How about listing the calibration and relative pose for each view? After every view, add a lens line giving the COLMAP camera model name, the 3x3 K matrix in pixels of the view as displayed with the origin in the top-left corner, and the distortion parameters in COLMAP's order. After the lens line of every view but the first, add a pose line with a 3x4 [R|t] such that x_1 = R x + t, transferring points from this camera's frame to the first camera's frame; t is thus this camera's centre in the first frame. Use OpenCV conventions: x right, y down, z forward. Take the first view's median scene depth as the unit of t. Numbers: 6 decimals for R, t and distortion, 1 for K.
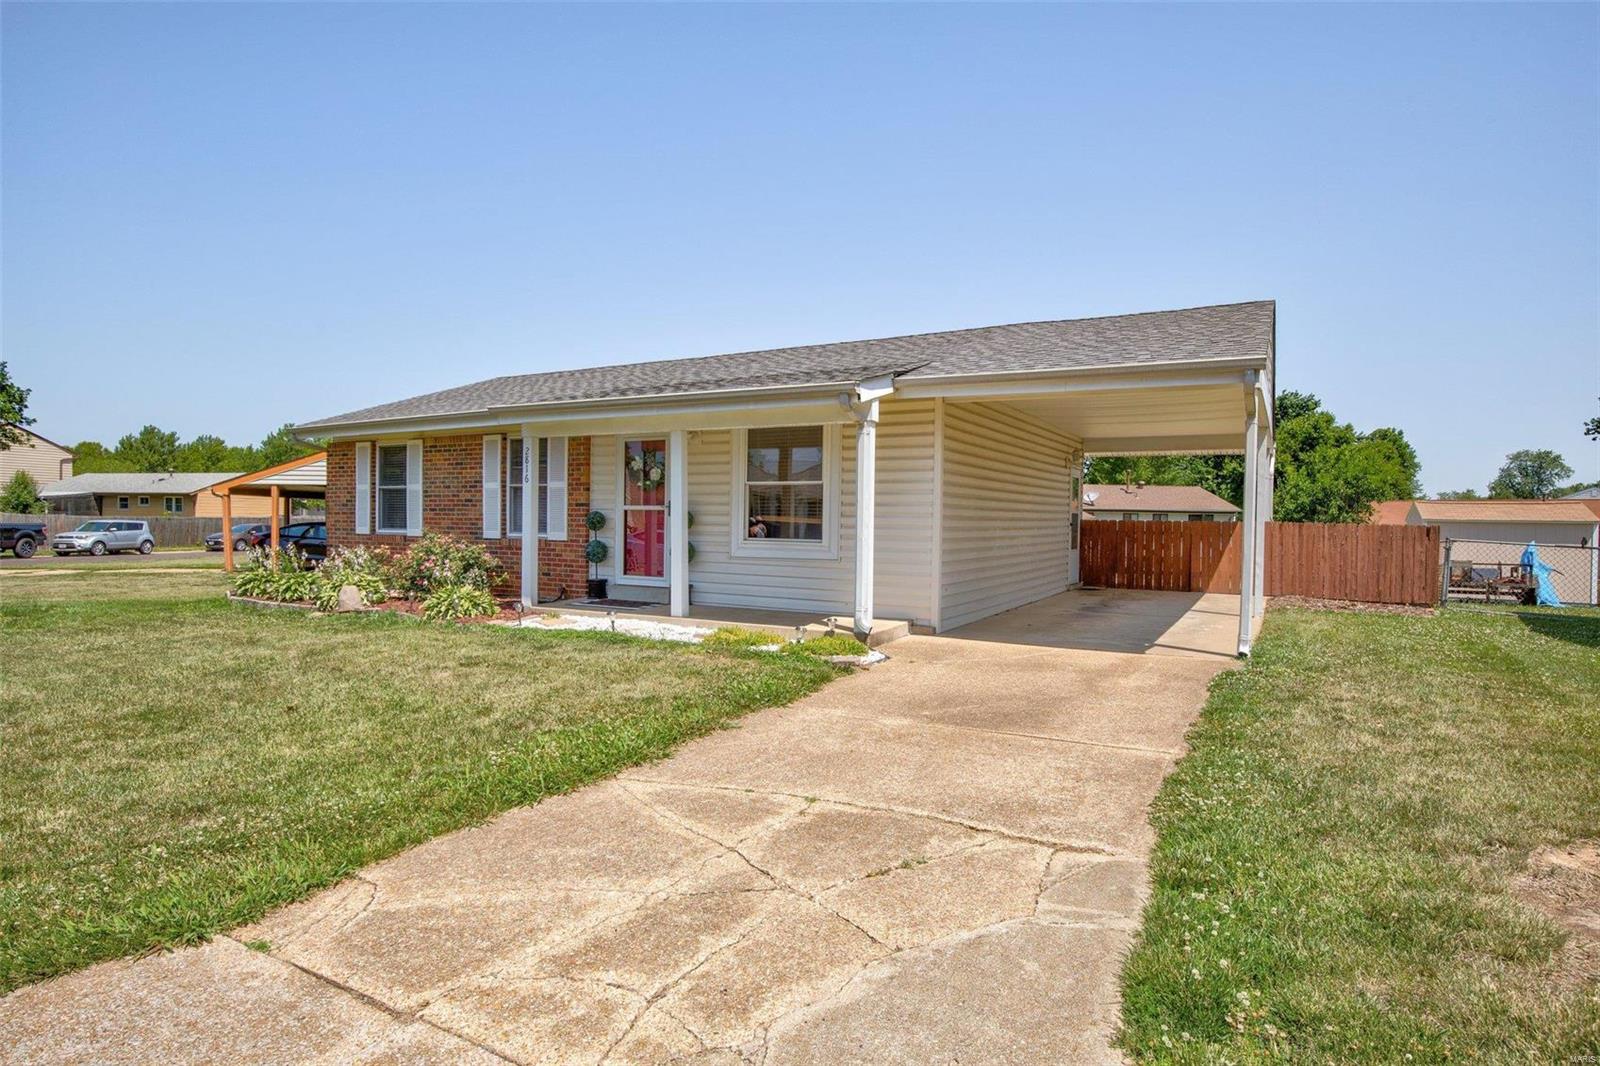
lens RADIAL K [[876.0, 0, 800.0], [0, 876.0, 533.0], [0, 0, 1]] dist [-0.016035, 0.001657]
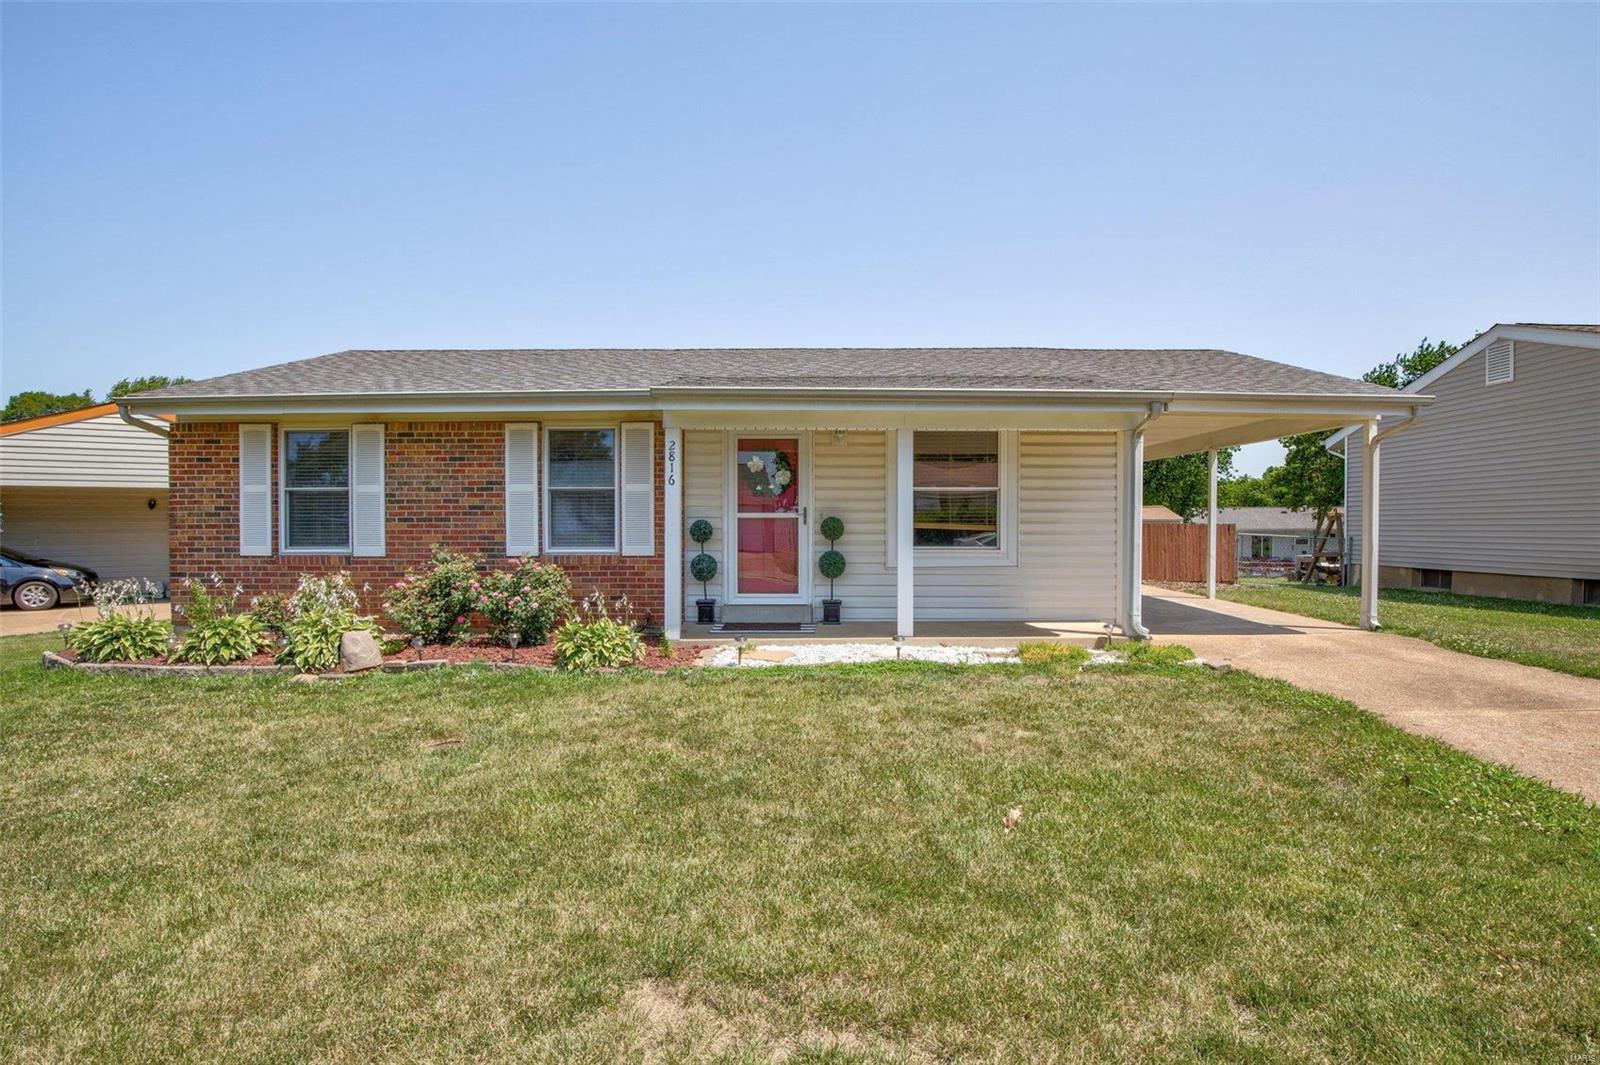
lens RADIAL K [[763.9, 0, 805.5], [0, 763.9, 534.1], [0, 0, 1]] dist [-0.033194, 0.009142]
pose [[0.867057, -0.017093, 0.497916, -0.508463], [0.019415, 0.999811, 0.000513, -0.009465], [-0.497831, 0.009223, 0.867225, 0.311682]]
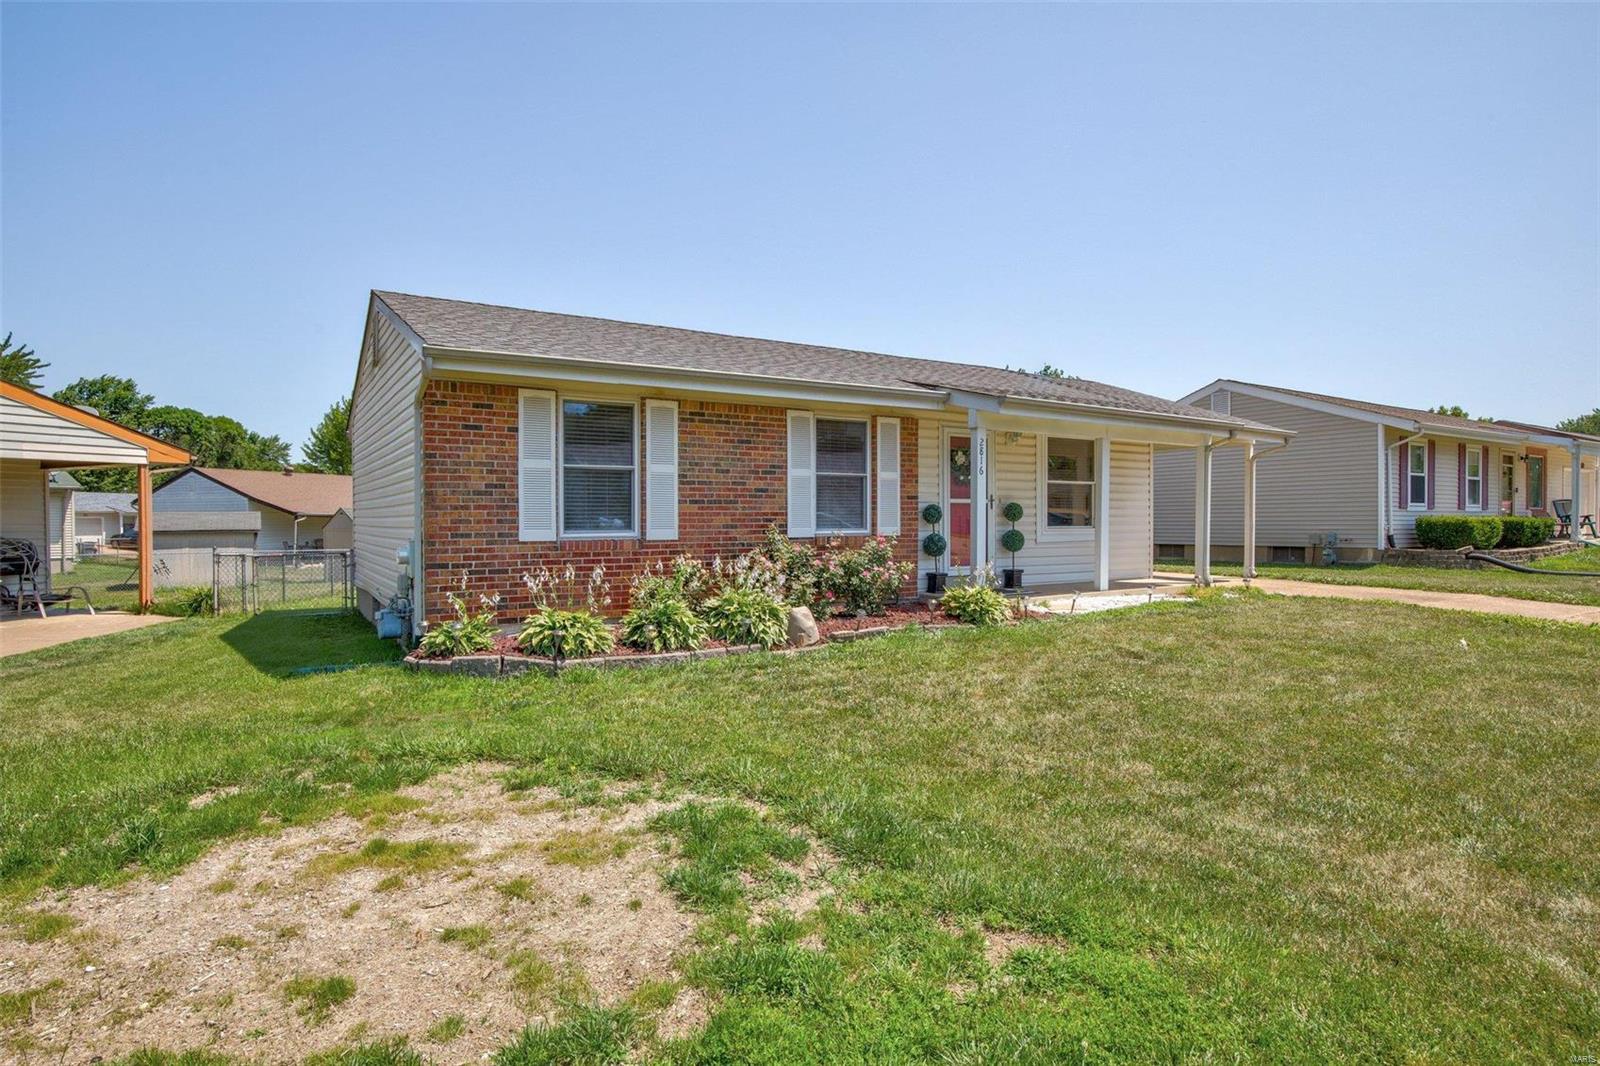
lens RADIAL K [[851.7, 0, 800.0], [0, 851.7, 533.0], [0, 0, 1]] dist [-0.024293, -0.000101]
pose [[0.463584, -0.031916, 0.885478, -1.142009], [0.017245, 0.999487, 0.026997, -0.021004], [-0.885885, 0.002755, 0.463896, 0.682895]]
